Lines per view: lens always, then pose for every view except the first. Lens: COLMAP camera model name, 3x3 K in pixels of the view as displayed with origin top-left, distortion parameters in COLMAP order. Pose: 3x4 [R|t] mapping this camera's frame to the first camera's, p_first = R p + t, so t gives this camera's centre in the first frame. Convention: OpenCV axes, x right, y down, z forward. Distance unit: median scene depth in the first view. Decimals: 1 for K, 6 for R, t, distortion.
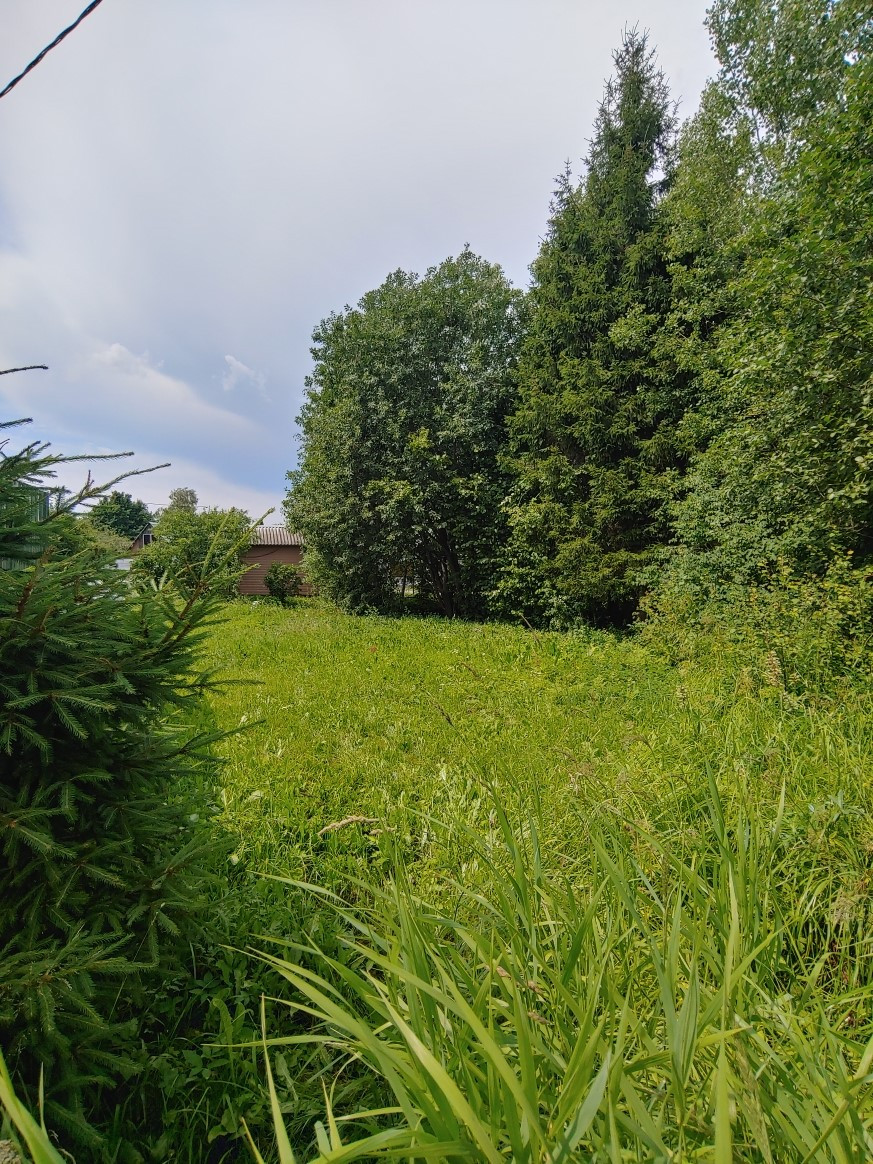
lens RADIAL K [[544.1, 0, 436.8], [0, 544.1, 585.2], [0, 0, 1]] dist [-0.038294, -0.002398]
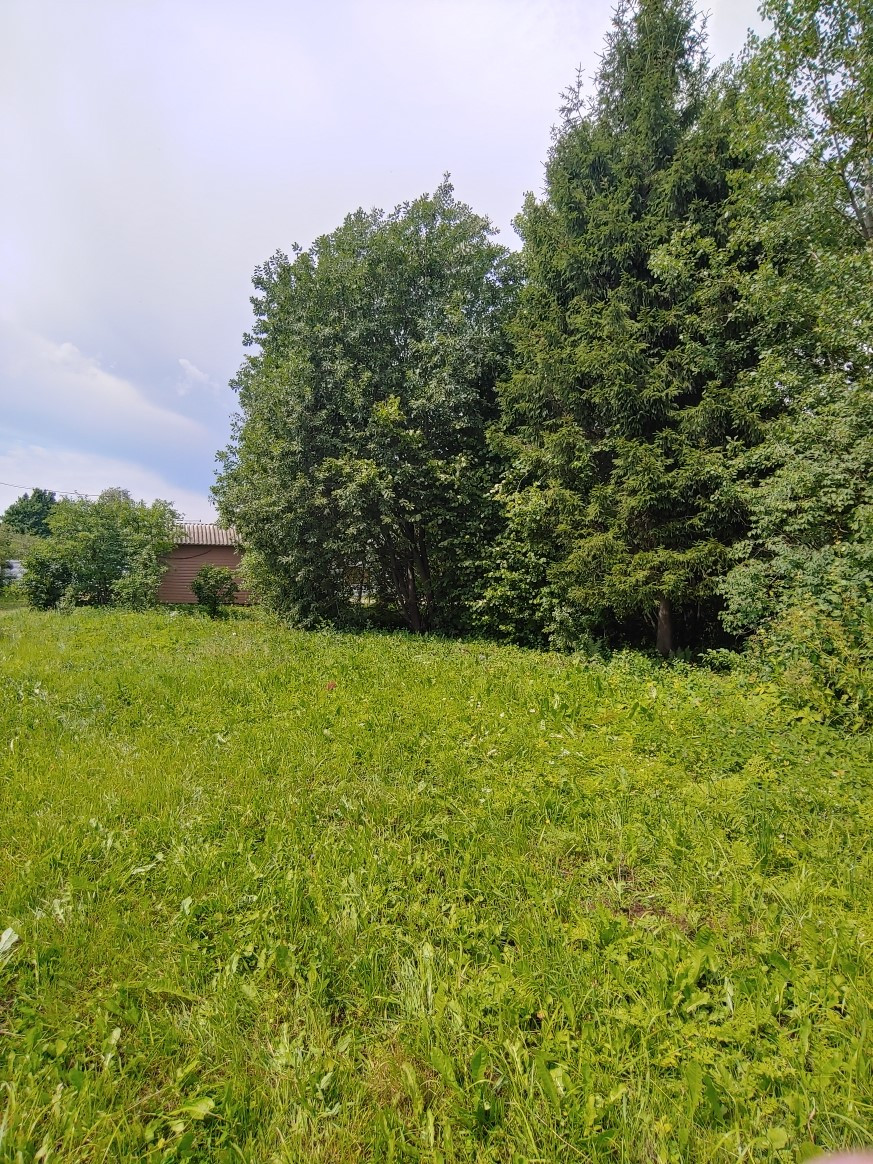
lens RADIAL K [[544.1, 0, 431.6], [0, 544.1, 600.0], [0, 0, 1]] dist [-0.038294, -0.002398]
pose [[0.996352, 0.007845, 0.084981, -0.033699], [-0.008516, 0.999935, 0.007537, 0.003567], [-0.084916, -0.008233, 0.996354, 0.206670]]
